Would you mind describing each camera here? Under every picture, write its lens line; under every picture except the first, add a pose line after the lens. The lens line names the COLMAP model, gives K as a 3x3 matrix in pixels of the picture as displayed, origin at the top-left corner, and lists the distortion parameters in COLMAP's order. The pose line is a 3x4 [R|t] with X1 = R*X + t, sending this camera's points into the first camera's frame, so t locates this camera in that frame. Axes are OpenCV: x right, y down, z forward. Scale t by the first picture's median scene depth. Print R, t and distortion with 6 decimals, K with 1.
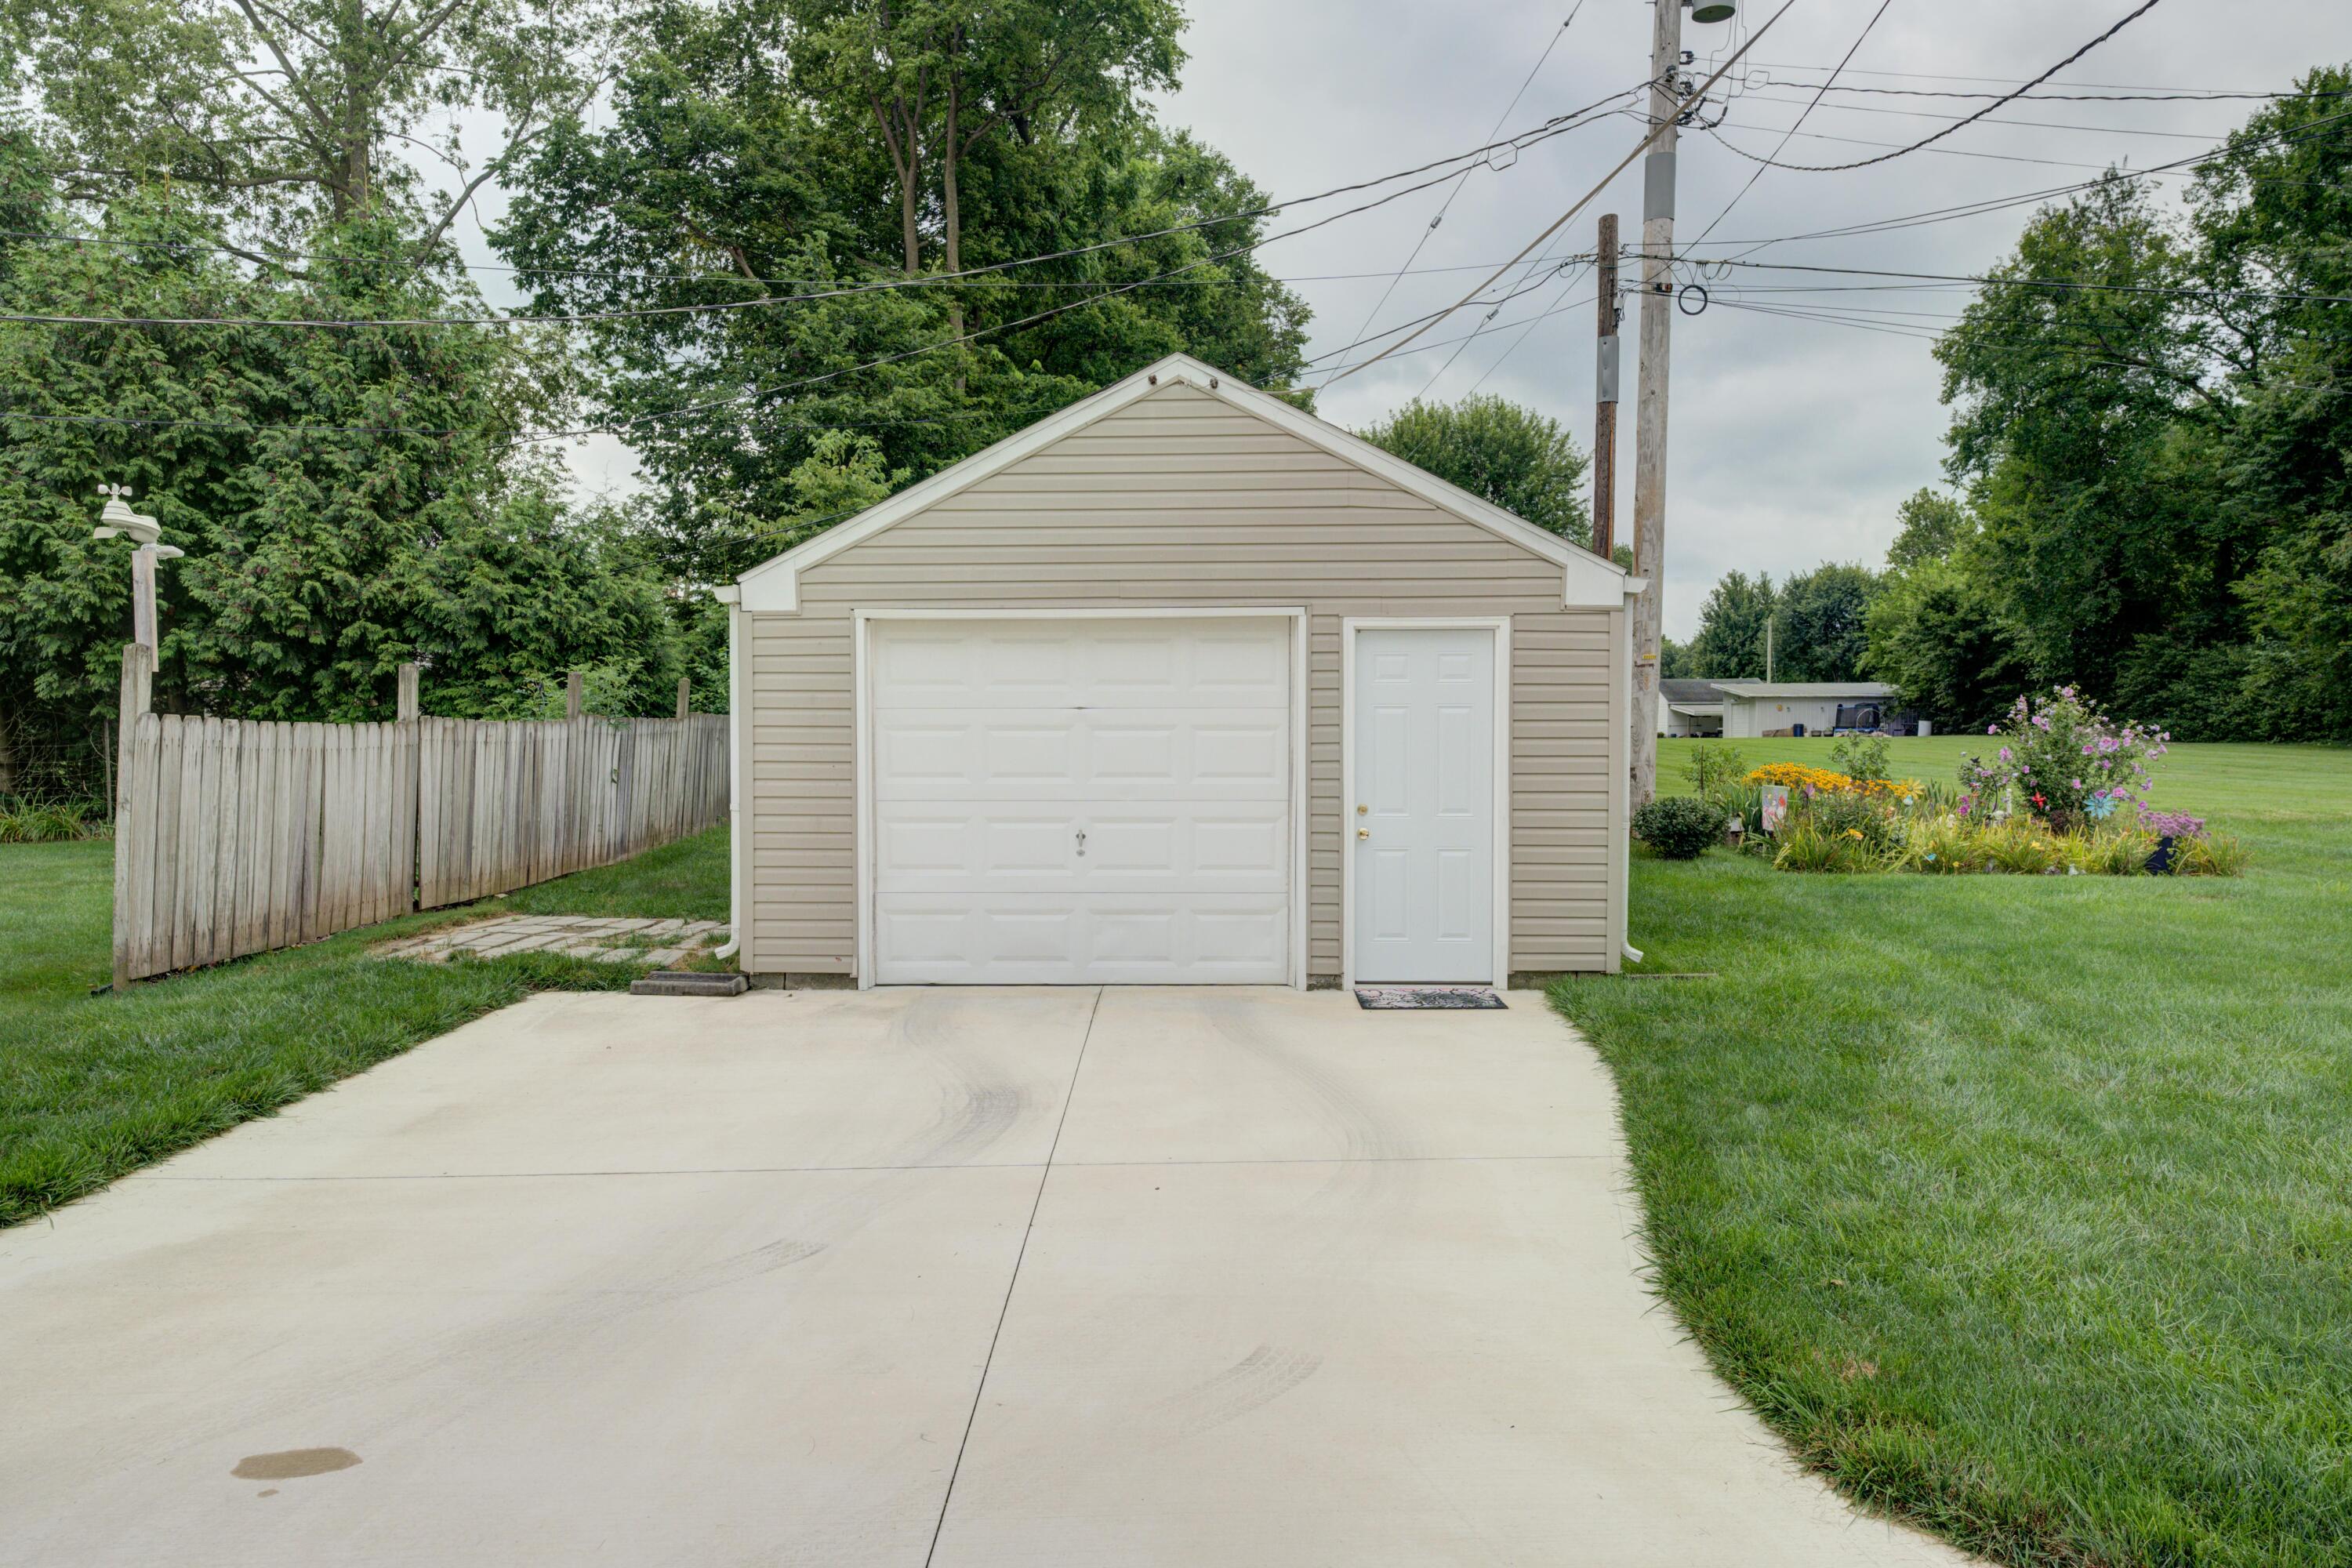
lens RADIAL K [[1384.2, 0, 1176.0], [0, 1384.2, 784.0], [0, 0, 1]] dist [0.004275, -0.002124]
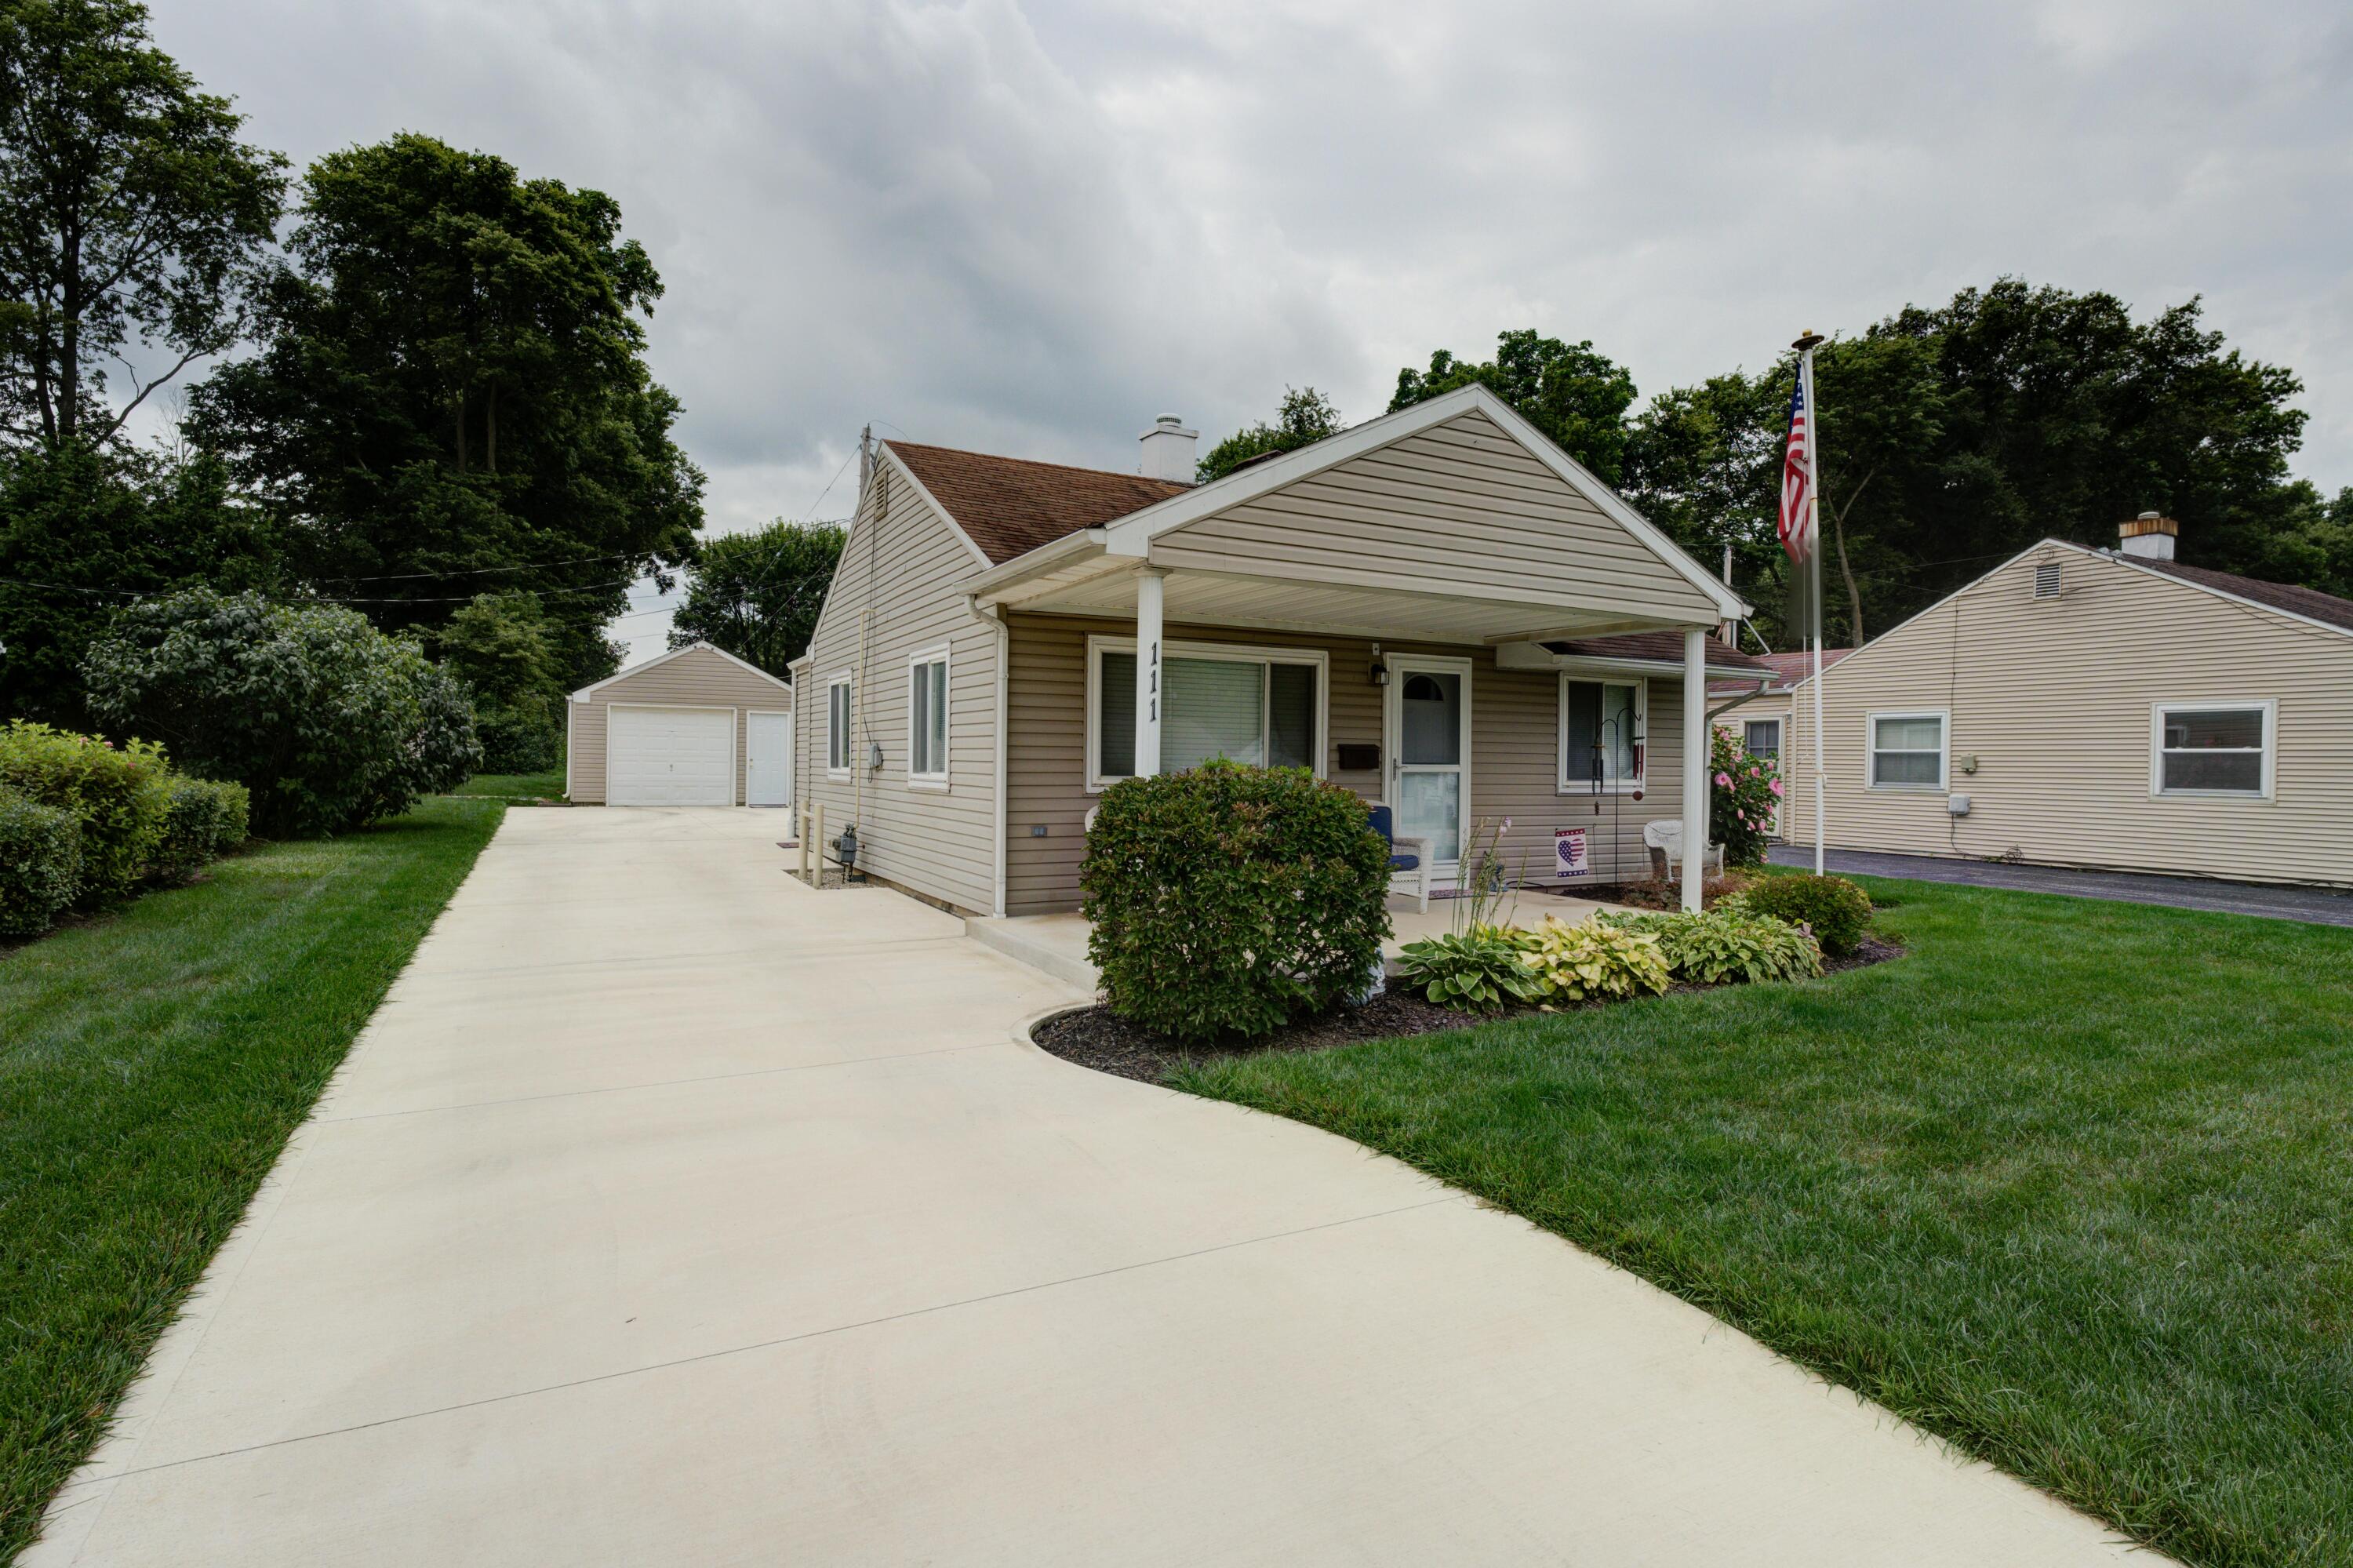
lens RADIAL K [[1167.9, 0, 1176.5], [0, 1167.9, 784.0], [0, 0, 1]] dist [-0.007013, -0.001250]
pose [[0.878141, 0.008145, 0.478332, -0.058383], [-0.002014, 0.999909, -0.013330, 0.019556], [-0.478397, 0.010743, 0.878078, -0.371401]]
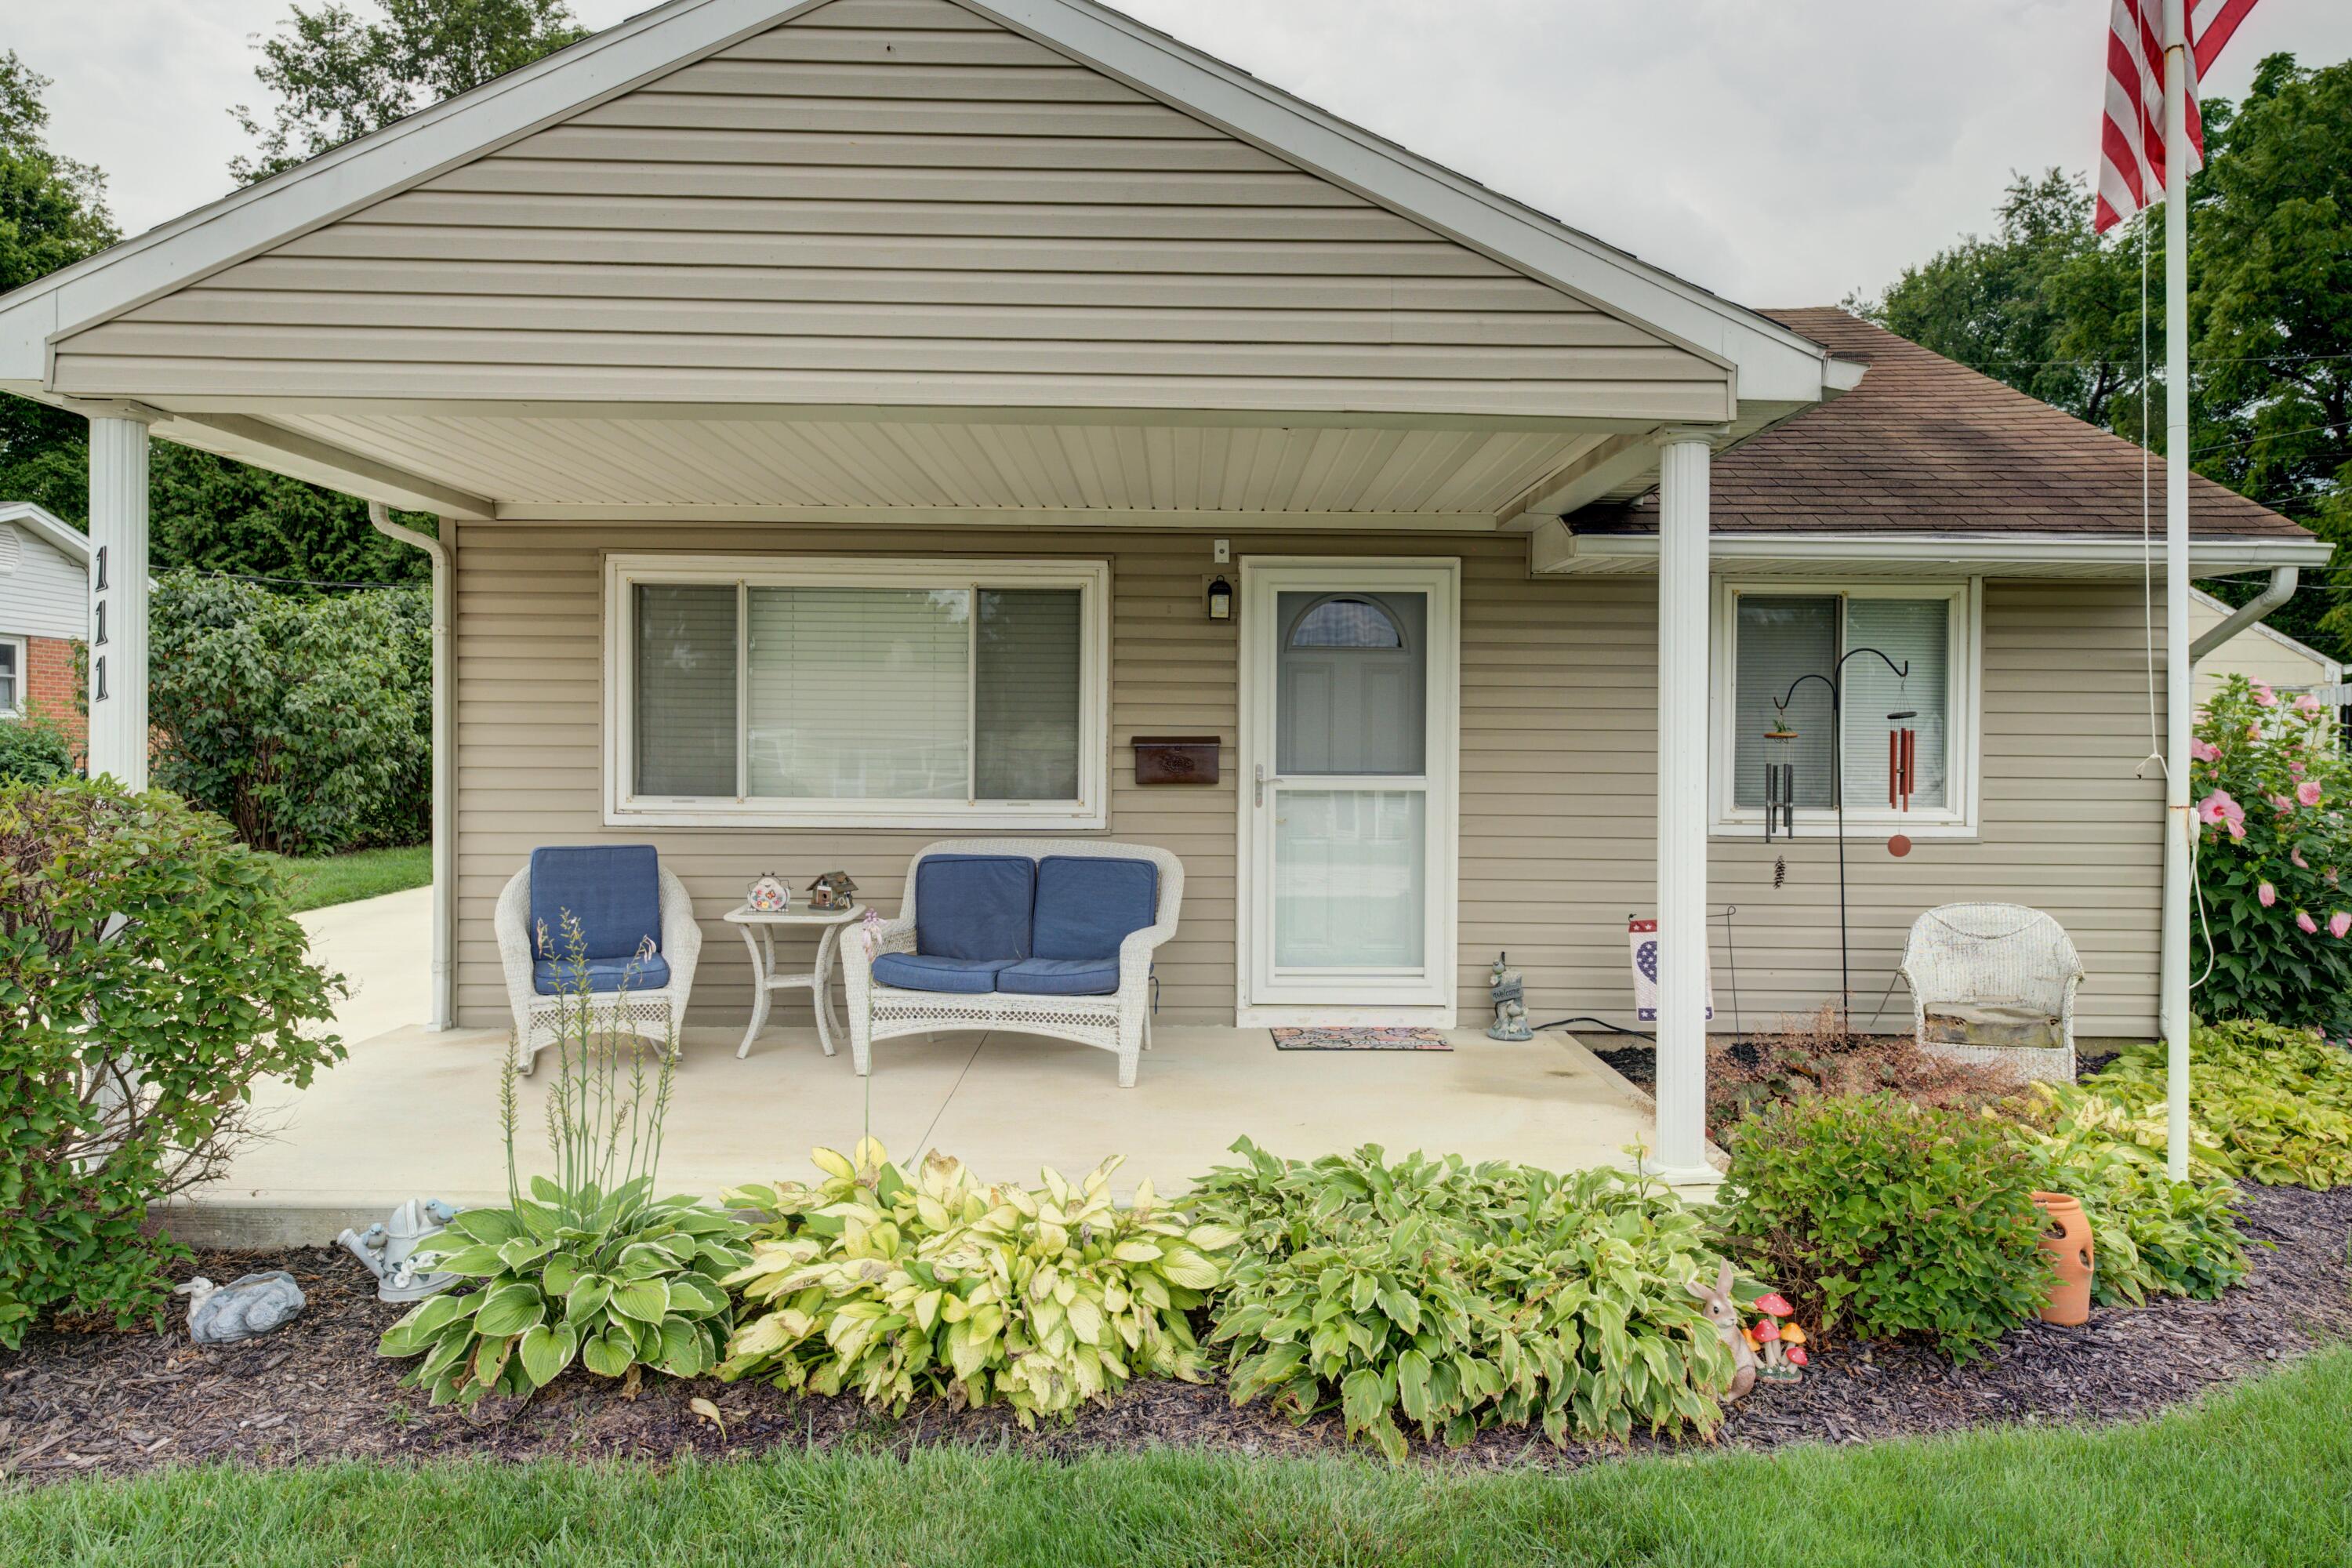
lens RADIAL K [[1477.0, 0, 1176.0], [0, 1477.0, 784.0], [0, 0, 1]] dist [0.014427, 0.000575]
pose [[0.999765, 0.014539, 0.016079, 0.064329], [-0.014376, 0.999845, -0.010174, 0.015520], [-0.016224, 0.009940, 0.999819, -0.341618]]
